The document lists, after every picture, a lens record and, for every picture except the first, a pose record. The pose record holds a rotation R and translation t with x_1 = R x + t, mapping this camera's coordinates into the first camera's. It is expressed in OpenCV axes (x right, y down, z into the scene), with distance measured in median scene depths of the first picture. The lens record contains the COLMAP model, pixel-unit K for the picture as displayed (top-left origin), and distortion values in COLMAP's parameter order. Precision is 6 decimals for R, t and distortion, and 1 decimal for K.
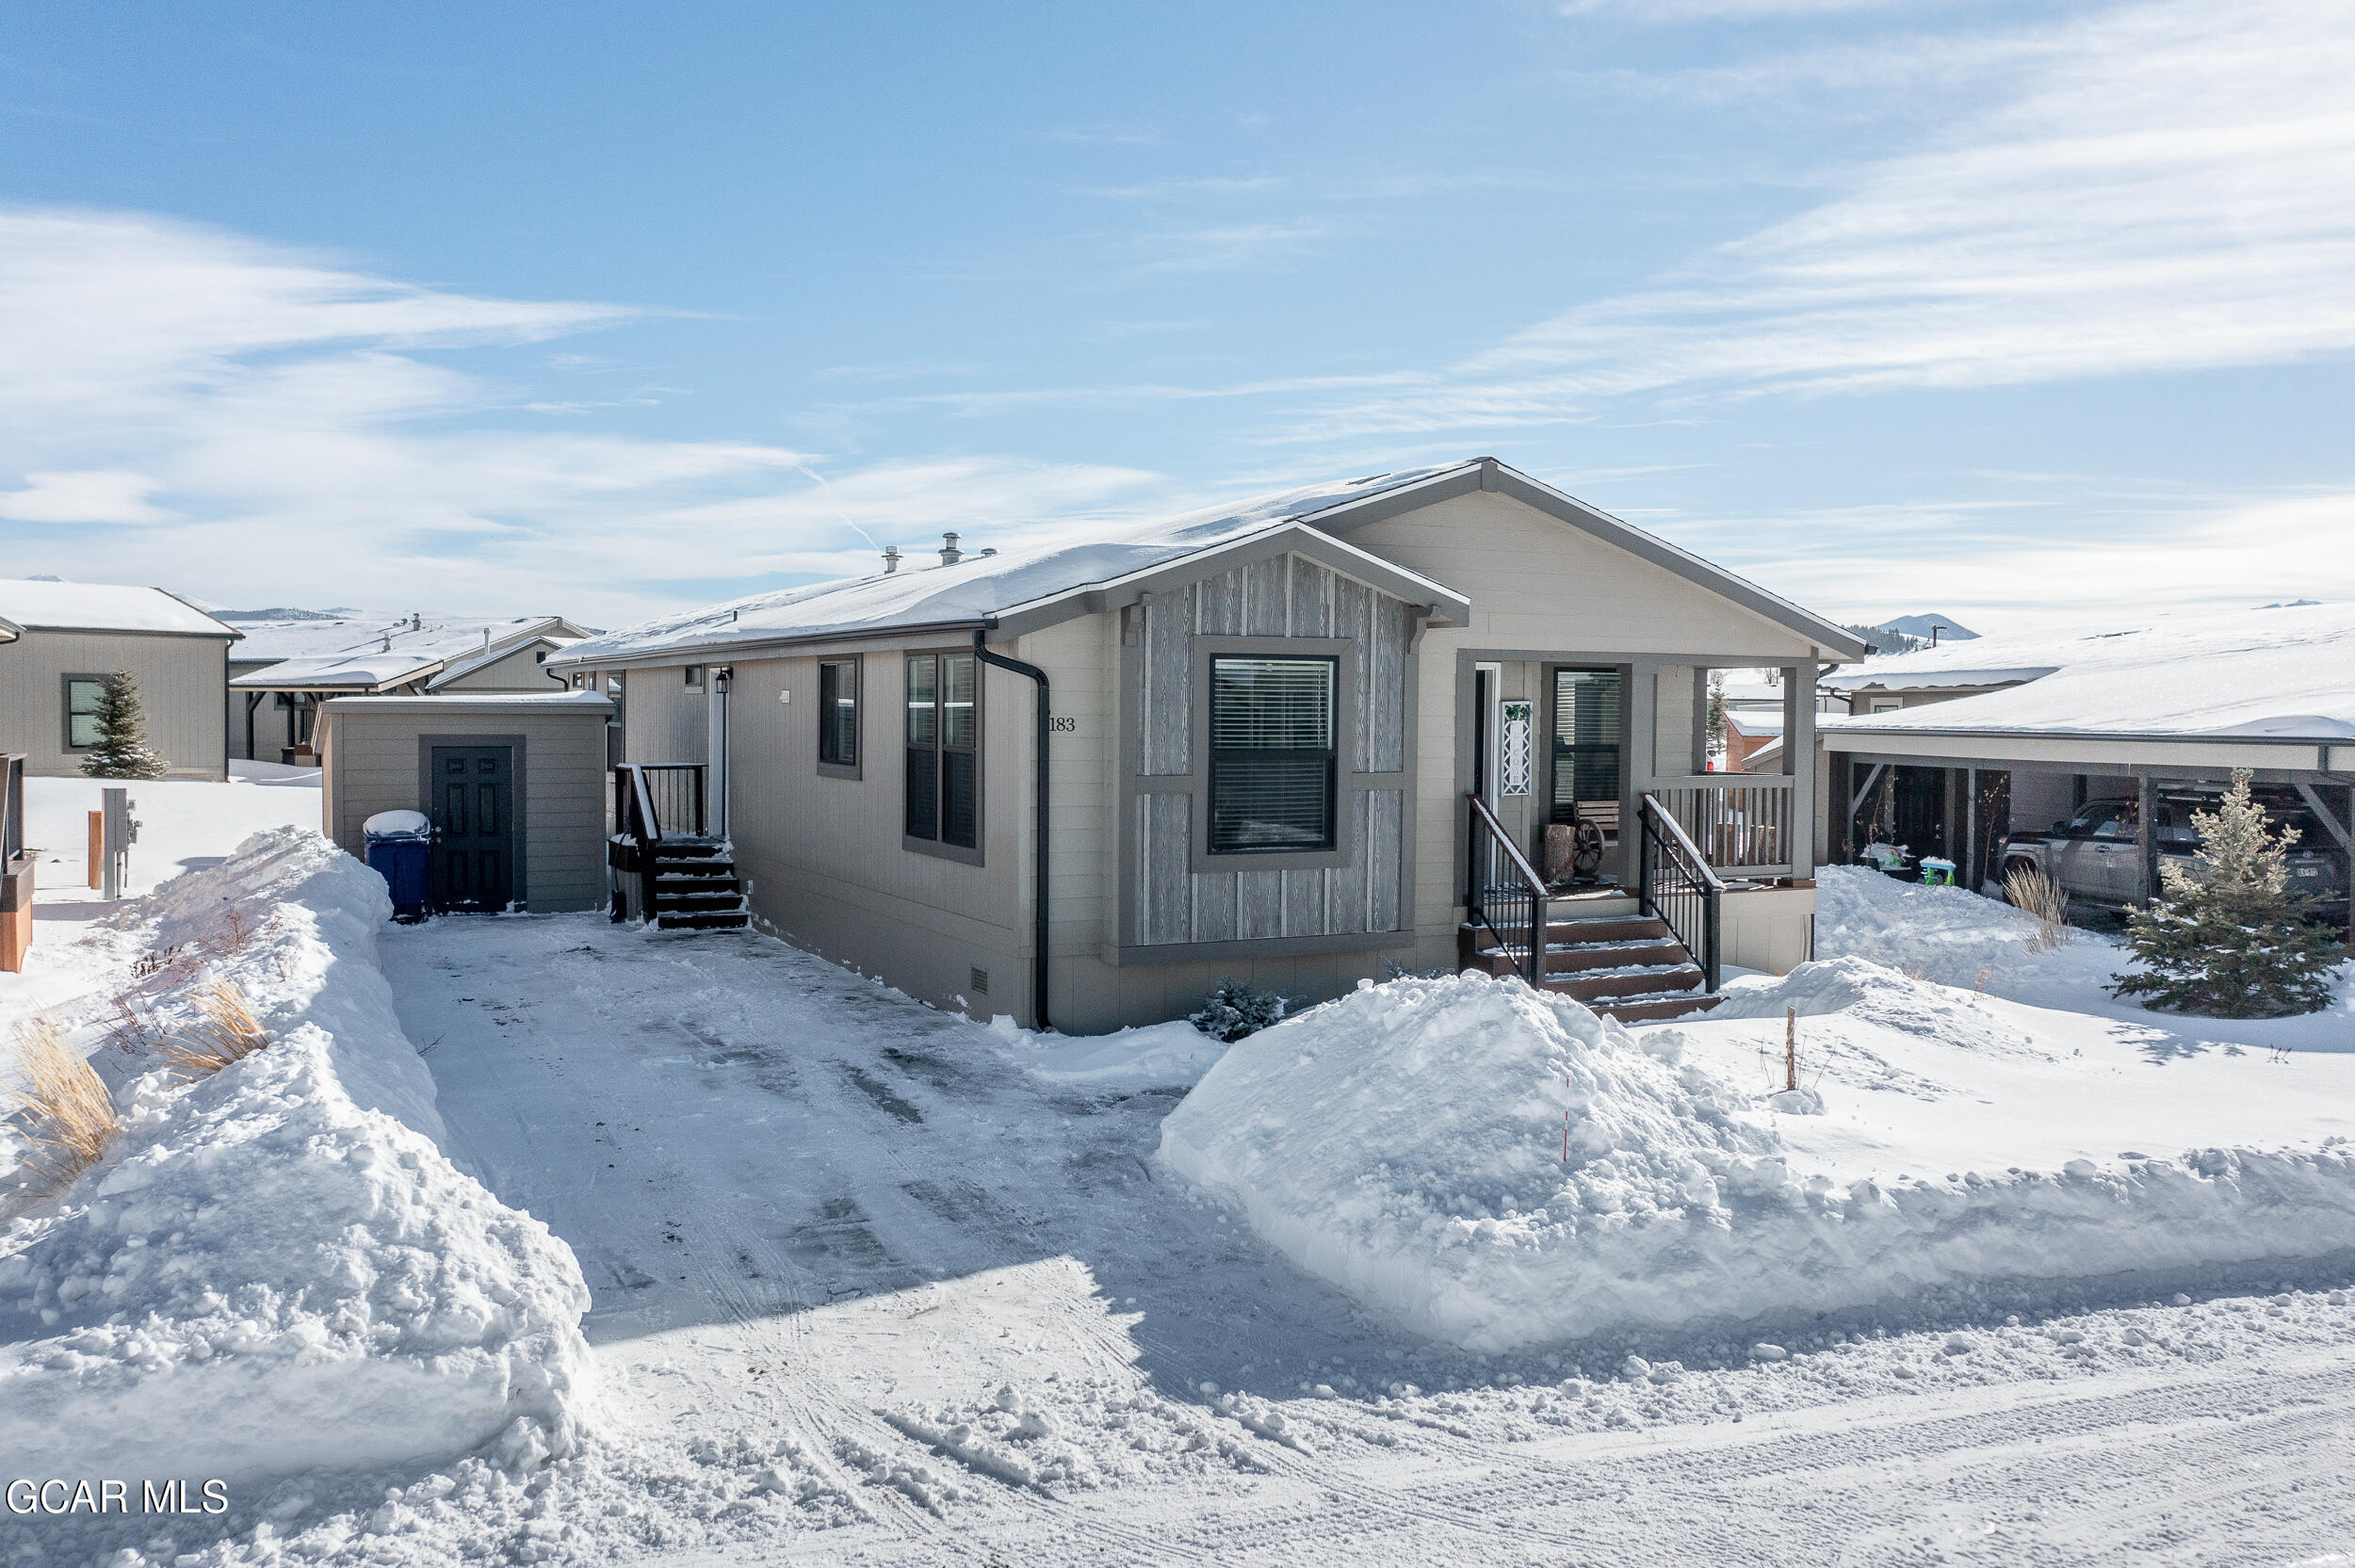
lens RADIAL K [[1933.0, 0, 1173.2], [0, 1933.0, 749.3], [0, 0, 1]] dist [-0.011672, 0.008321]
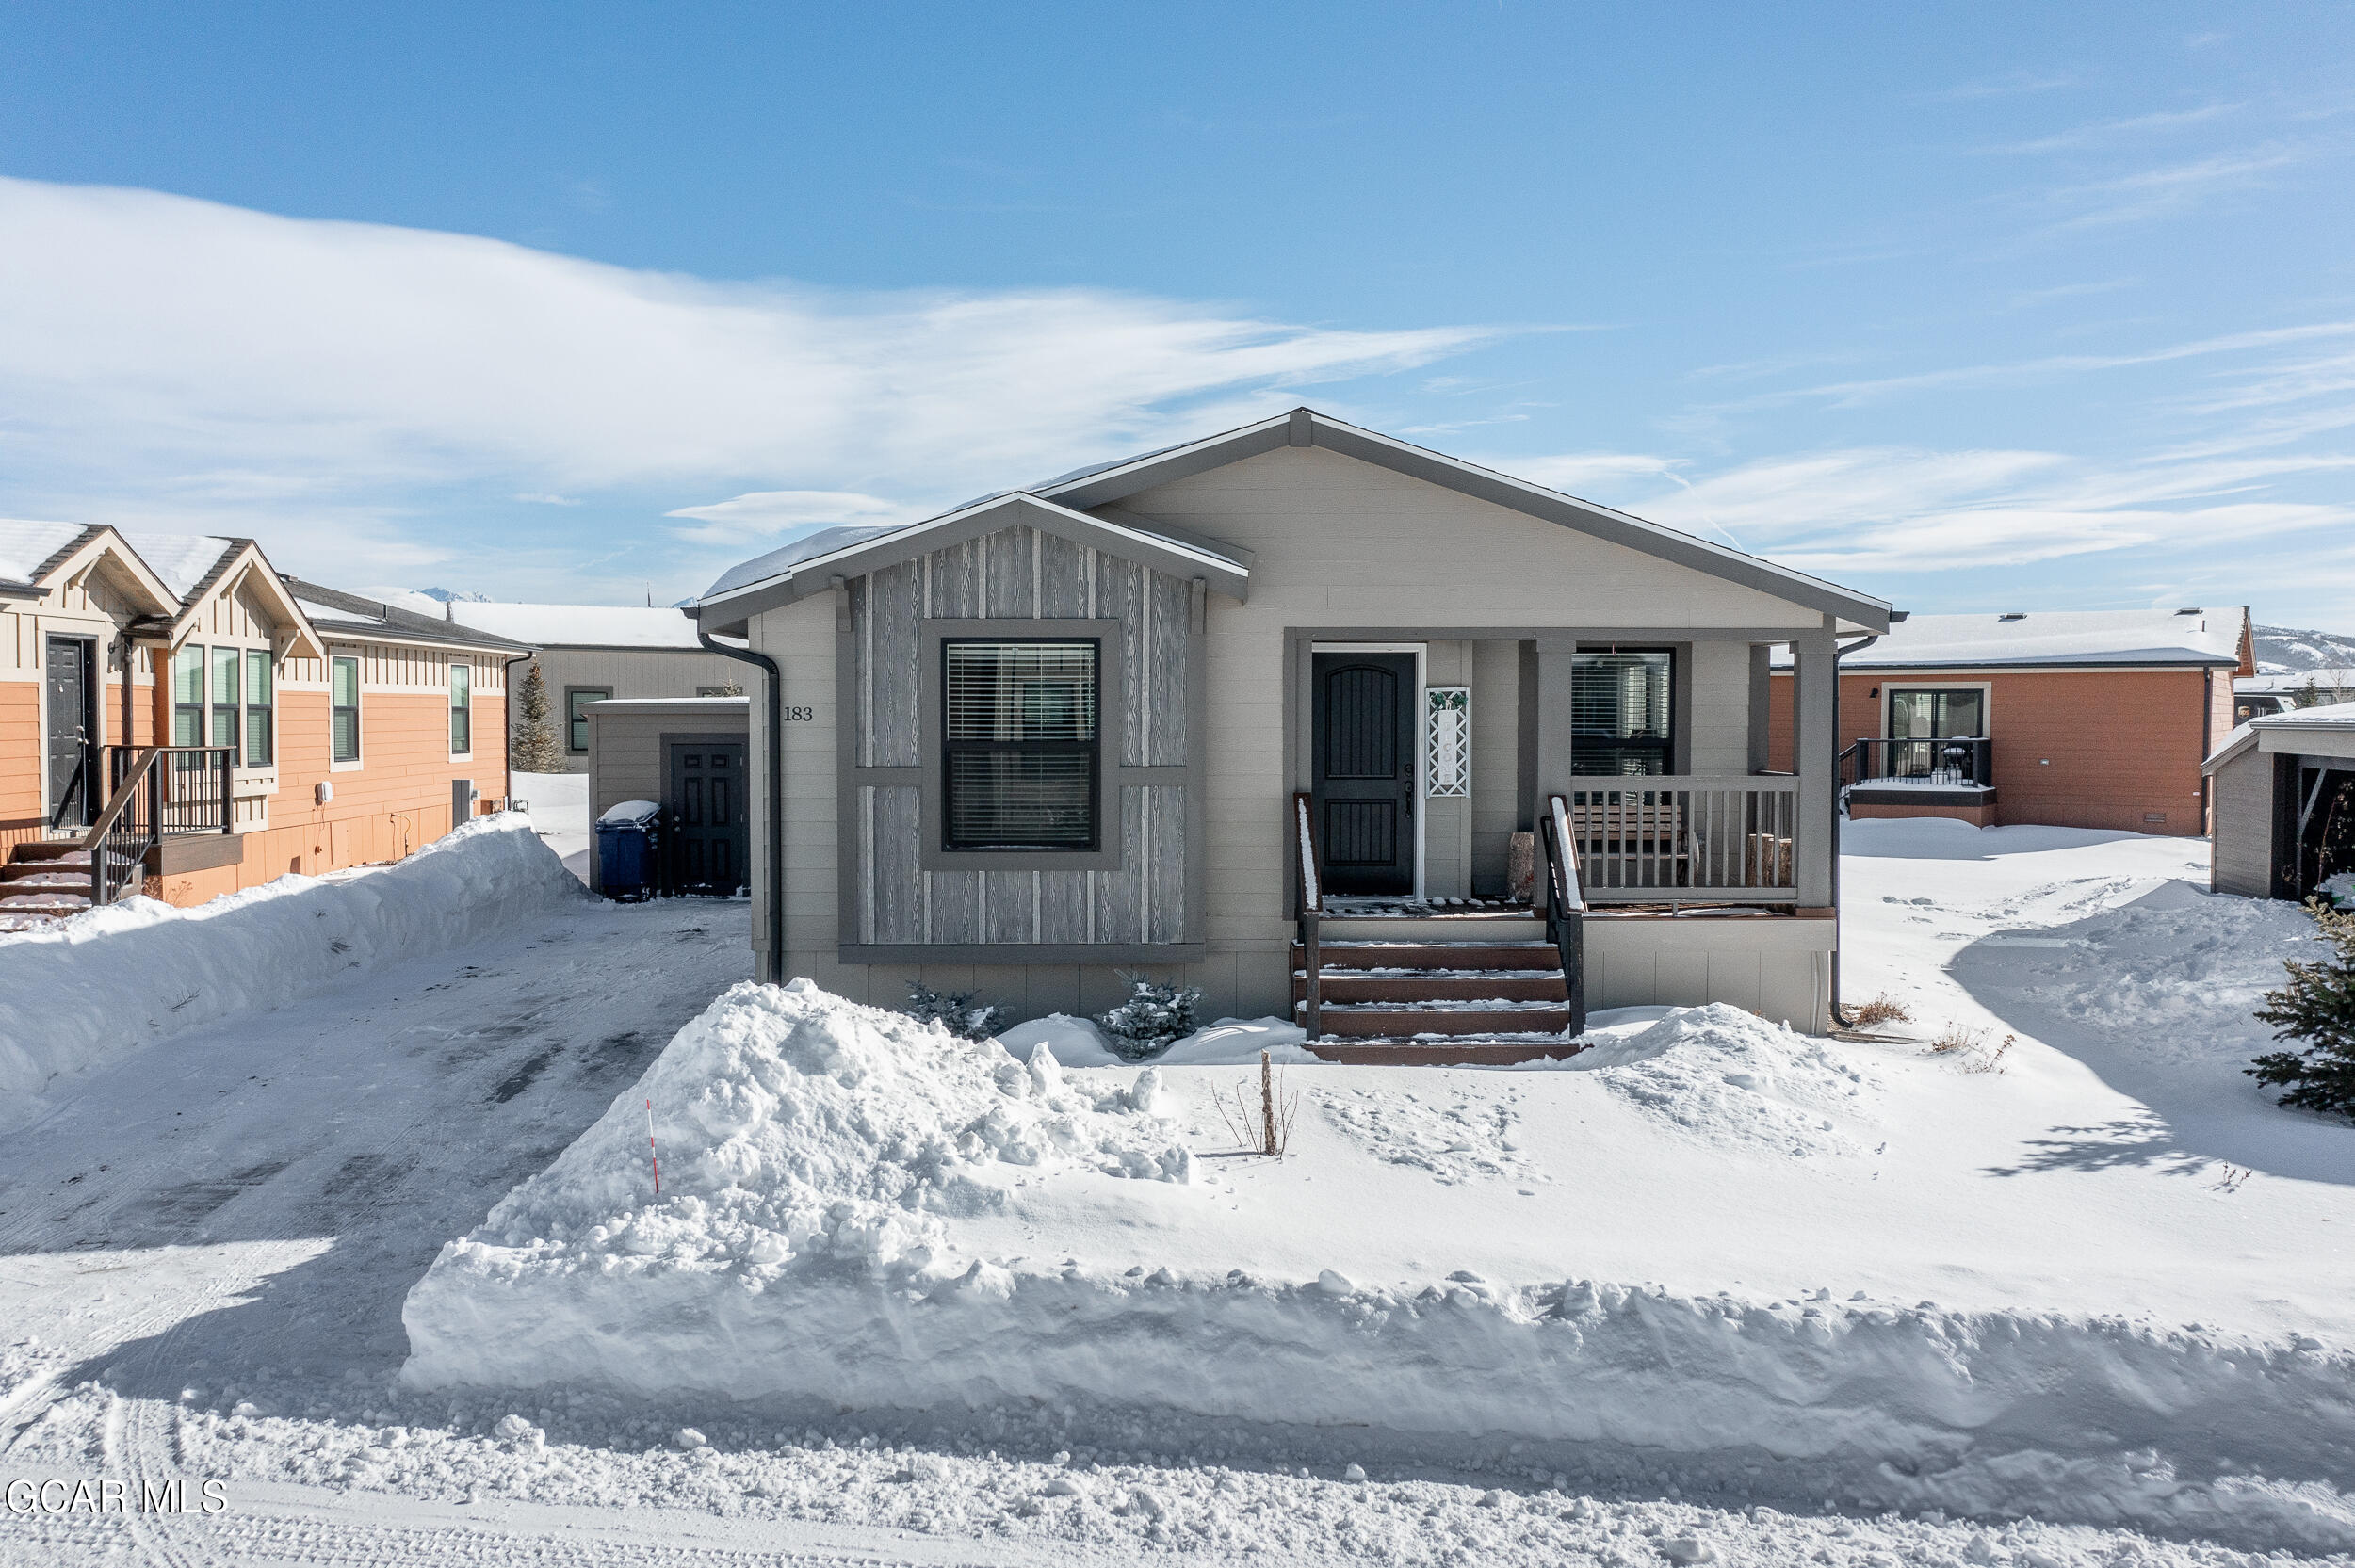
lens RADIAL K [[1925.3, 0, 1177.5], [0, 1925.3, 784.0], [0, 0, 1]] dist [-0.006250, 0.002642]
pose [[0.891895, 0.008692, -0.452160, 0.537755], [-0.002957, 0.999906, 0.013389, 0.008475], [0.452234, -0.010604, 0.891836, 0.213635]]
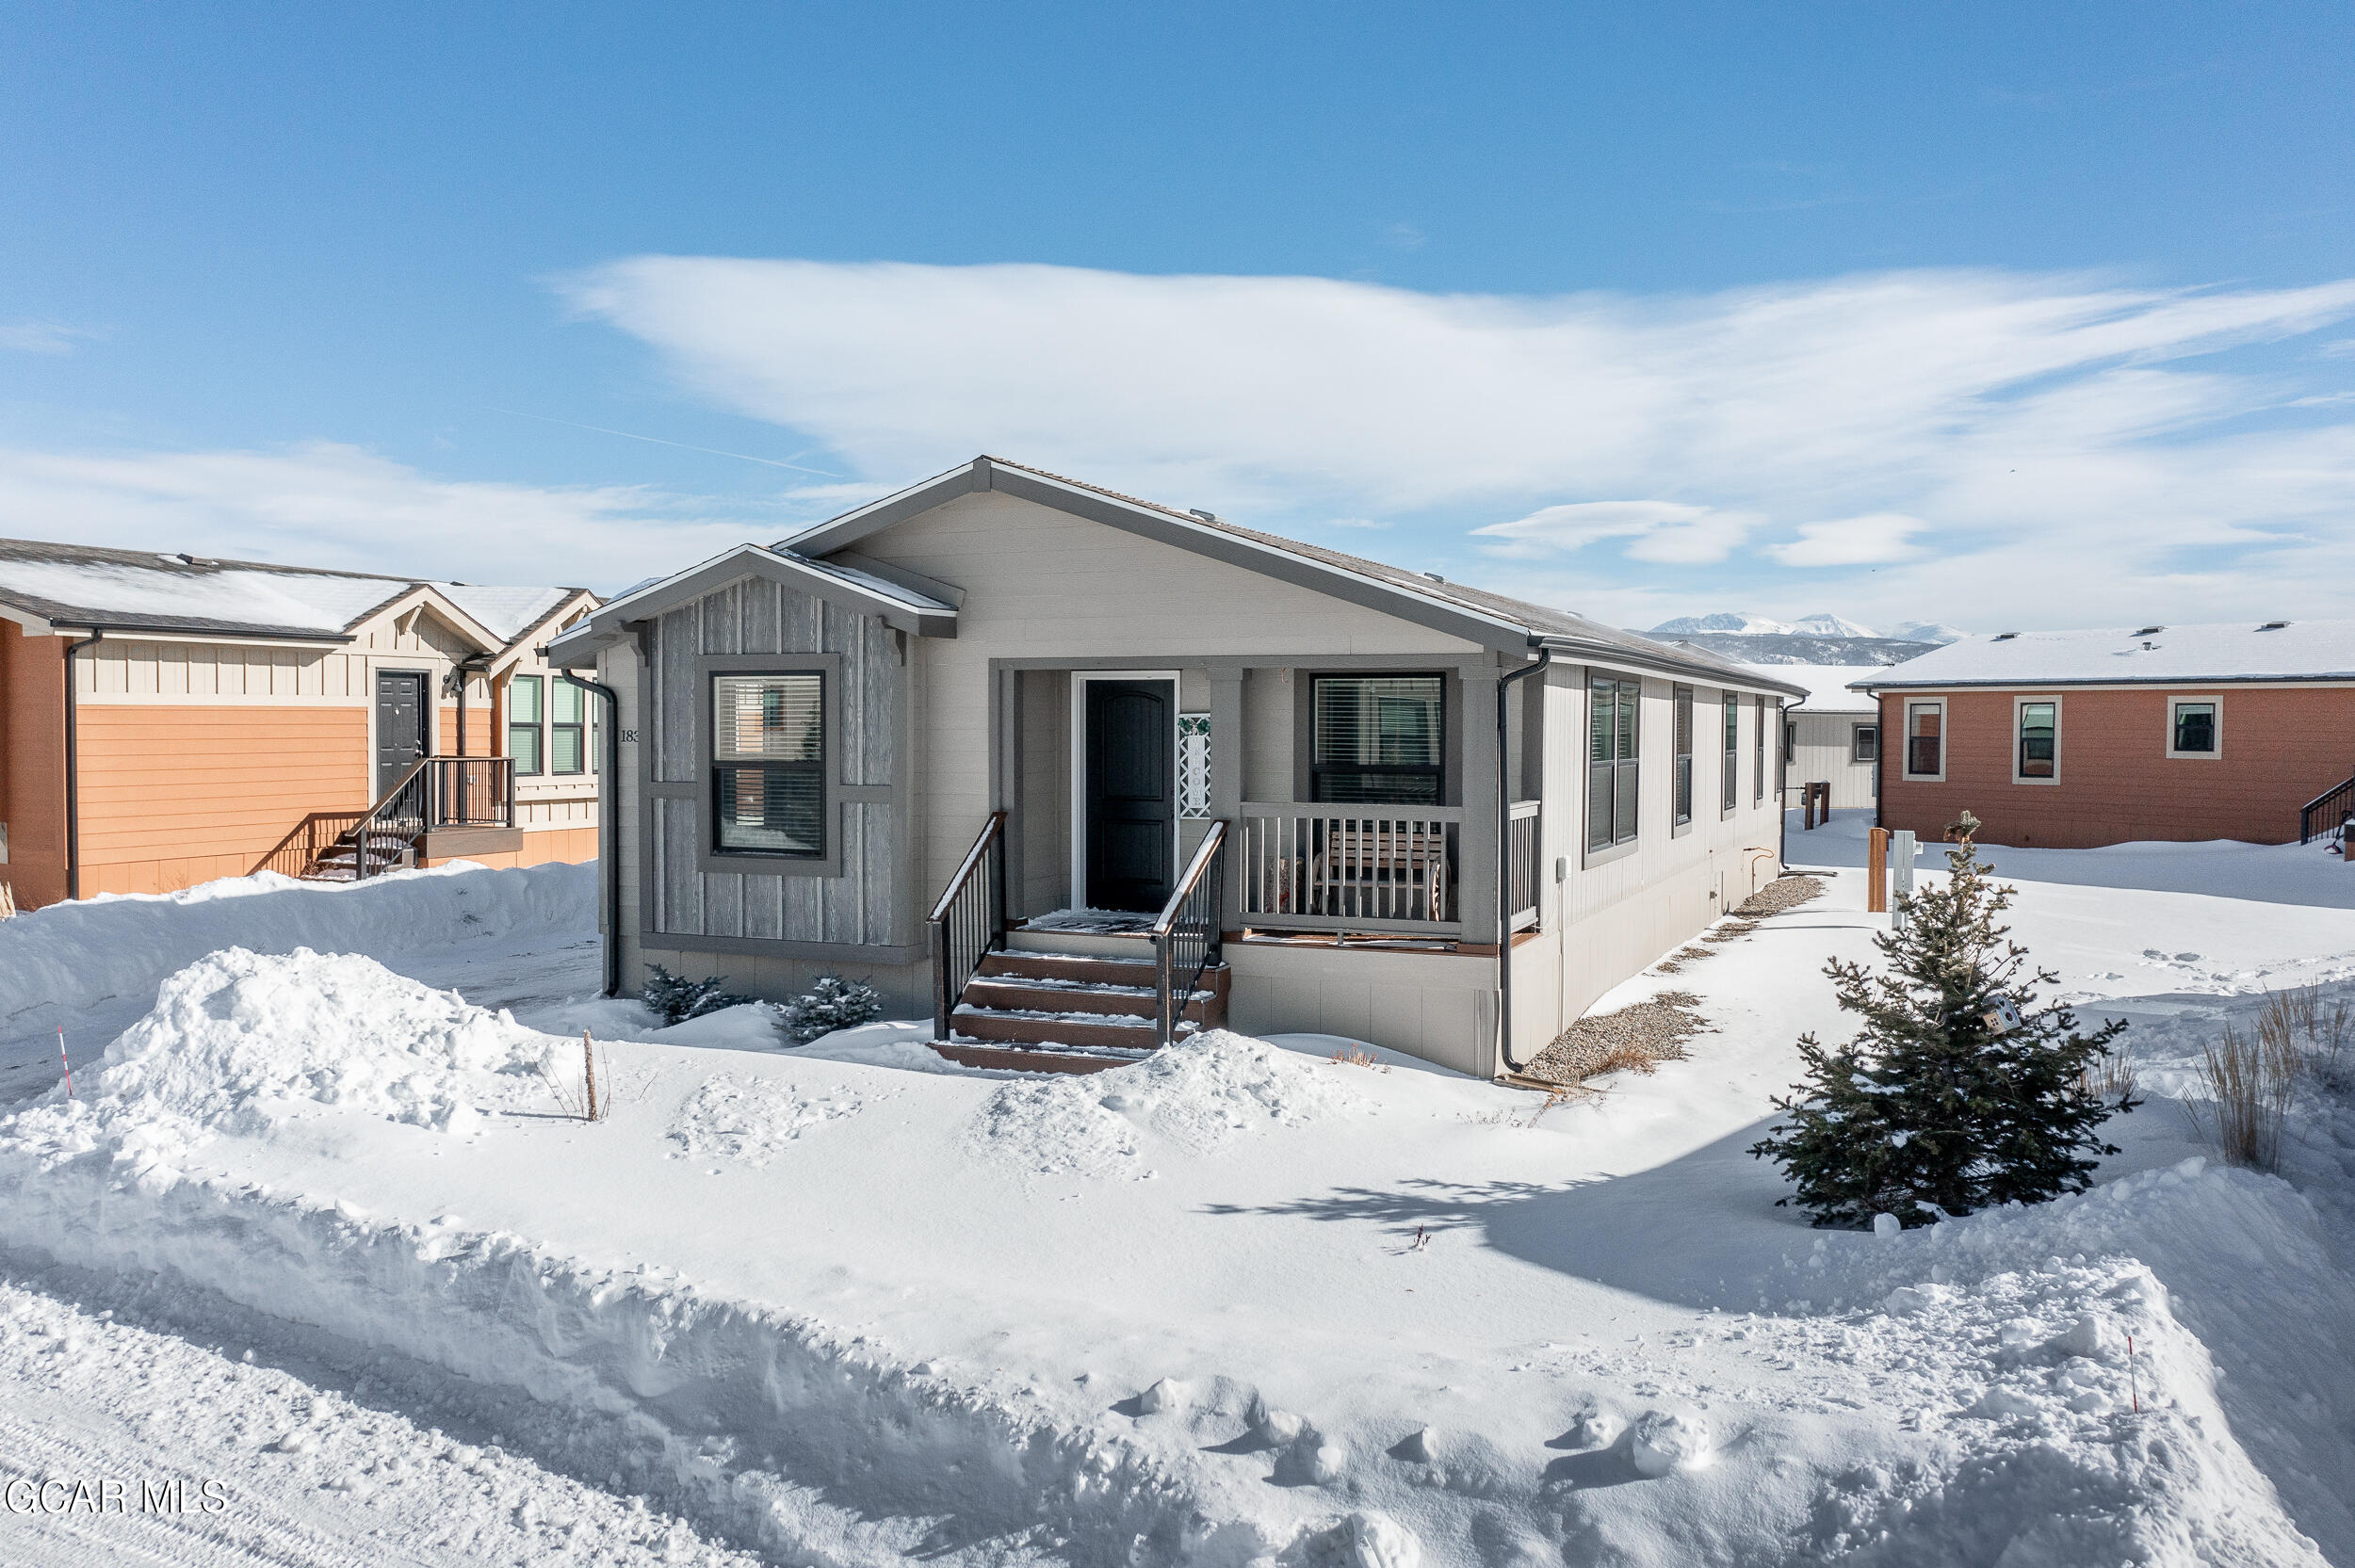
lens RADIAL K [[1933.0, 0, 1173.2], [0, 1933.0, 749.3], [0, 0, 1]] dist [-0.011672, 0.008321]
pose [[0.616117, 0.004074, -0.787644, 1.024622], [-0.016036, 0.999844, -0.007372, -0.001720], [0.787492, 0.017173, 0.616086, 0.527013]]
